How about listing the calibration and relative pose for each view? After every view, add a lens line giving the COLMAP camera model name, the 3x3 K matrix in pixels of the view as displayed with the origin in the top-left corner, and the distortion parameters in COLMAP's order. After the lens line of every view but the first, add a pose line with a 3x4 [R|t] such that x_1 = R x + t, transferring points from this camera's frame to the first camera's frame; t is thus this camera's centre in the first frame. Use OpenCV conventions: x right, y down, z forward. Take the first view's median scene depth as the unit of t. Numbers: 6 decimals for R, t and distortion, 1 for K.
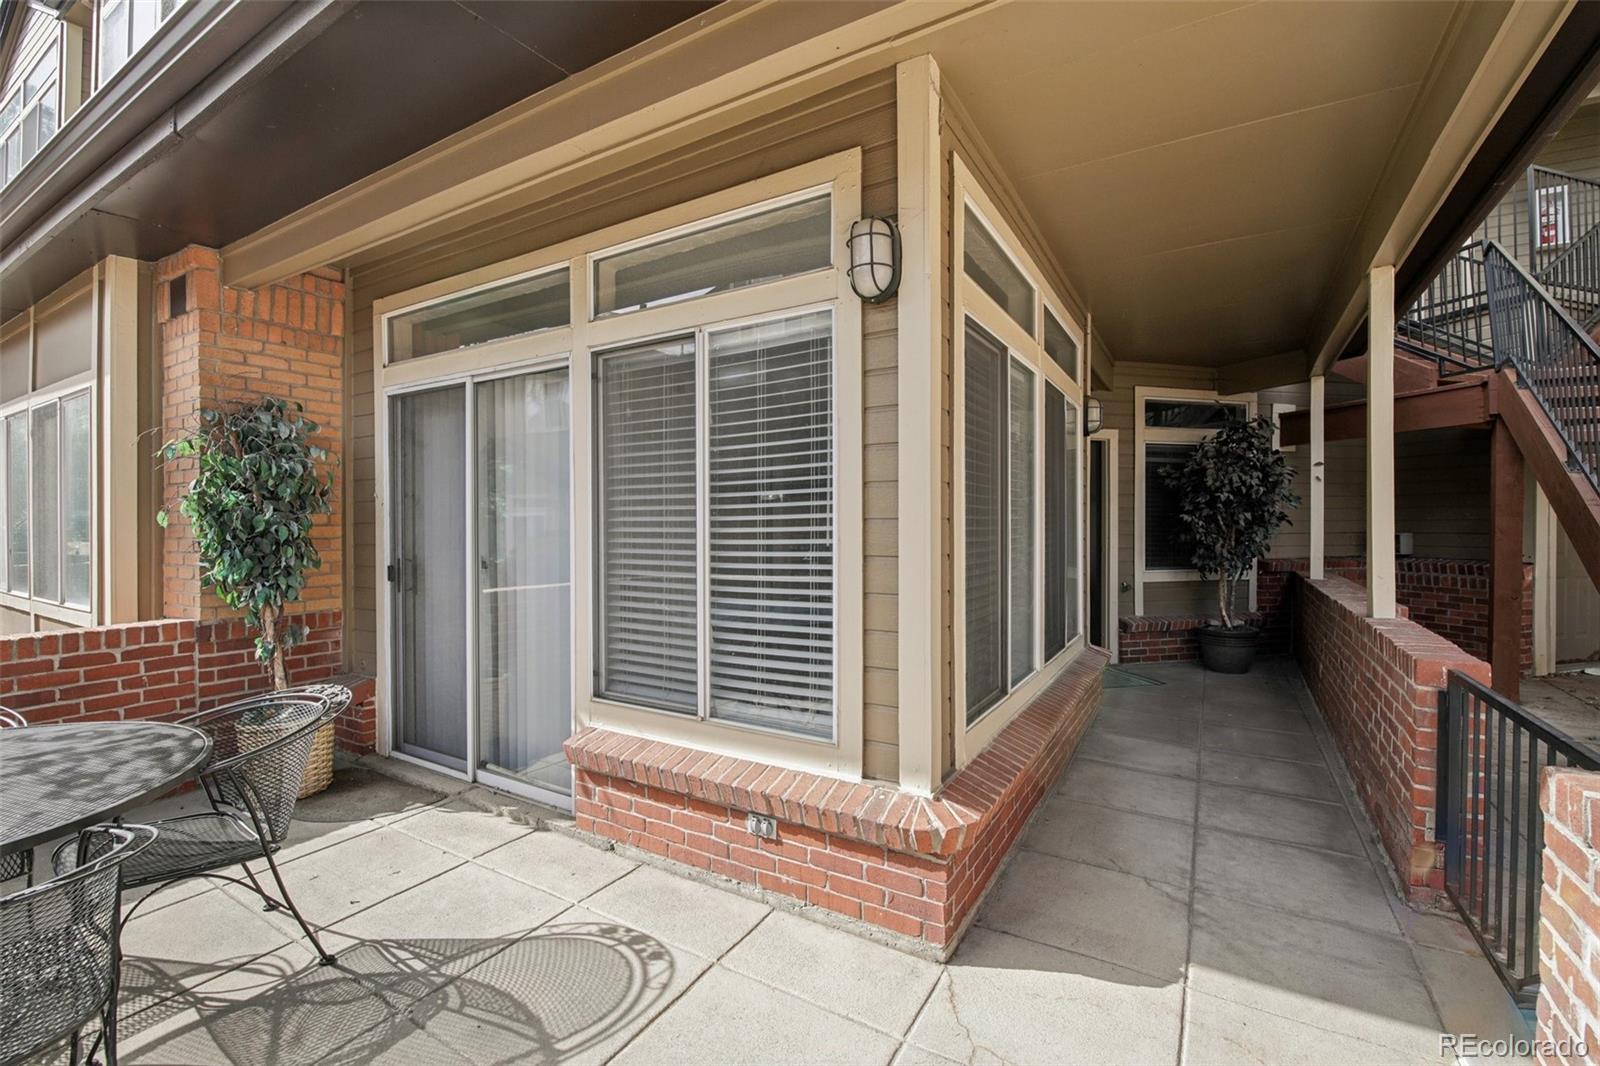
lens RADIAL K [[688.6, 0, 797.7], [0, 688.6, 522.3], [0, 0, 1]] dist [0.009483, -0.000685]
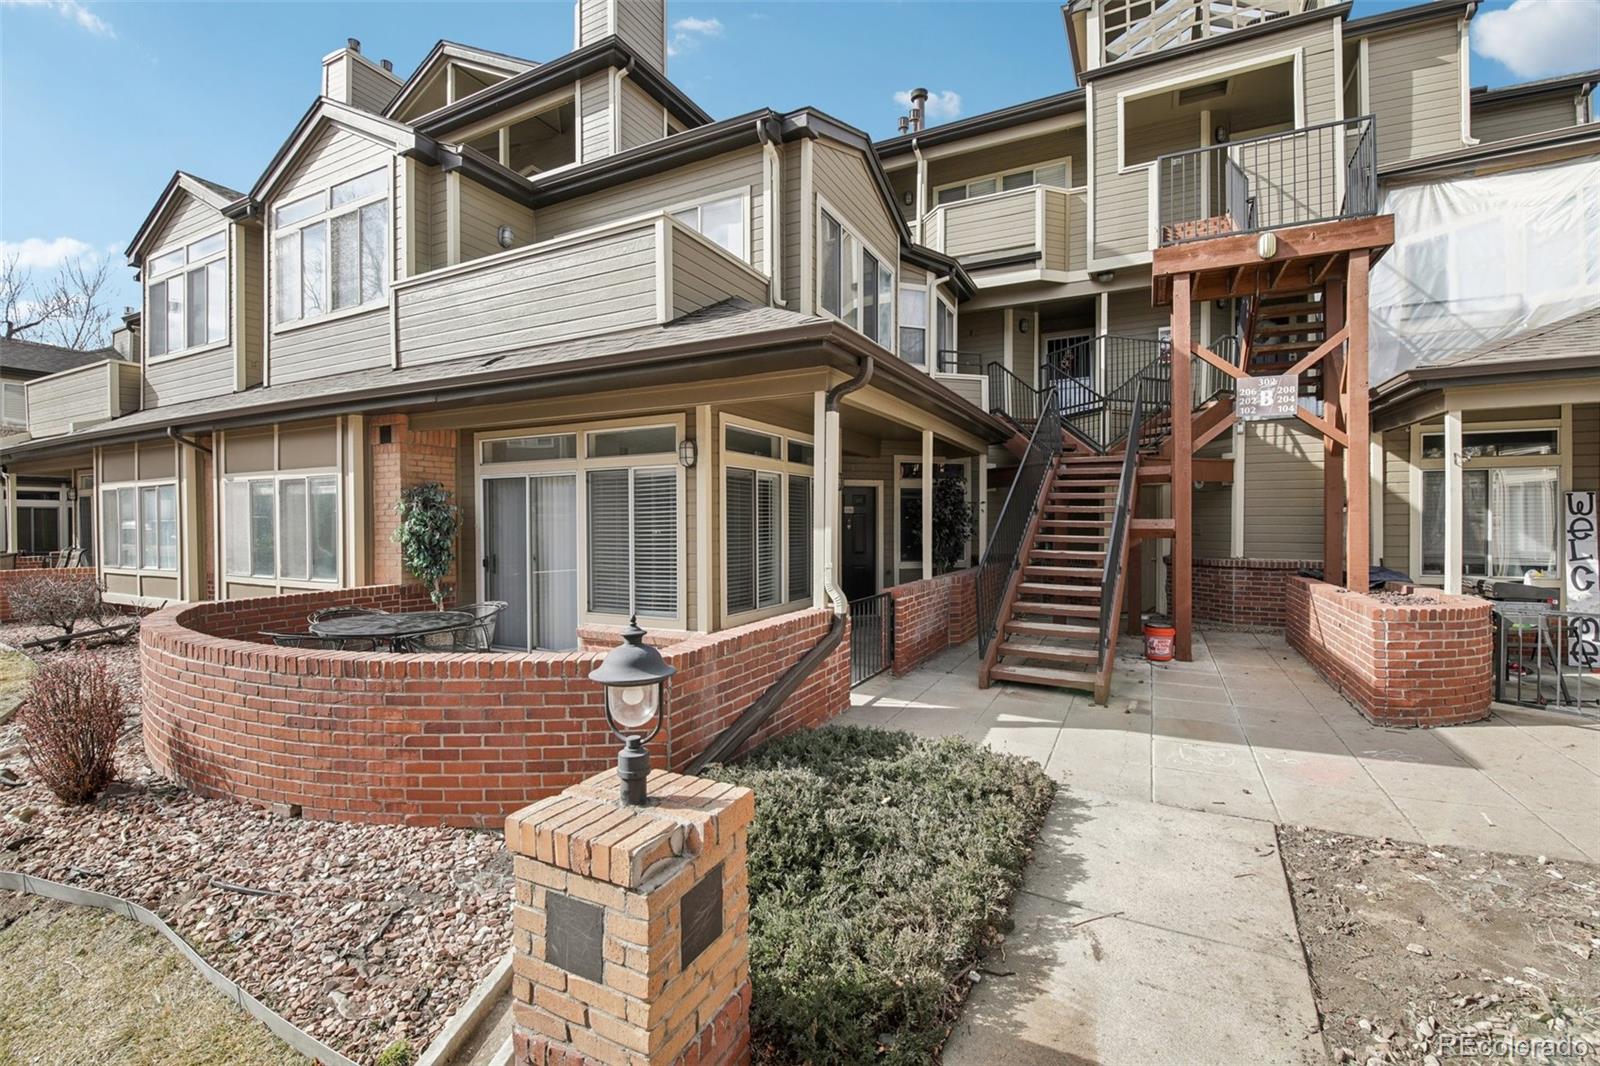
lens RADIAL K [[688.6, 0, 797.7], [0, 688.6, 522.3], [0, 0, 1]] dist [0.009483, -0.000685]
pose [[0.997399, -0.001821, 0.072057, 0.238831], [0.001998, 0.999995, -0.002394, -0.049567], [-0.072053, 0.002532, 0.997398, -1.306682]]
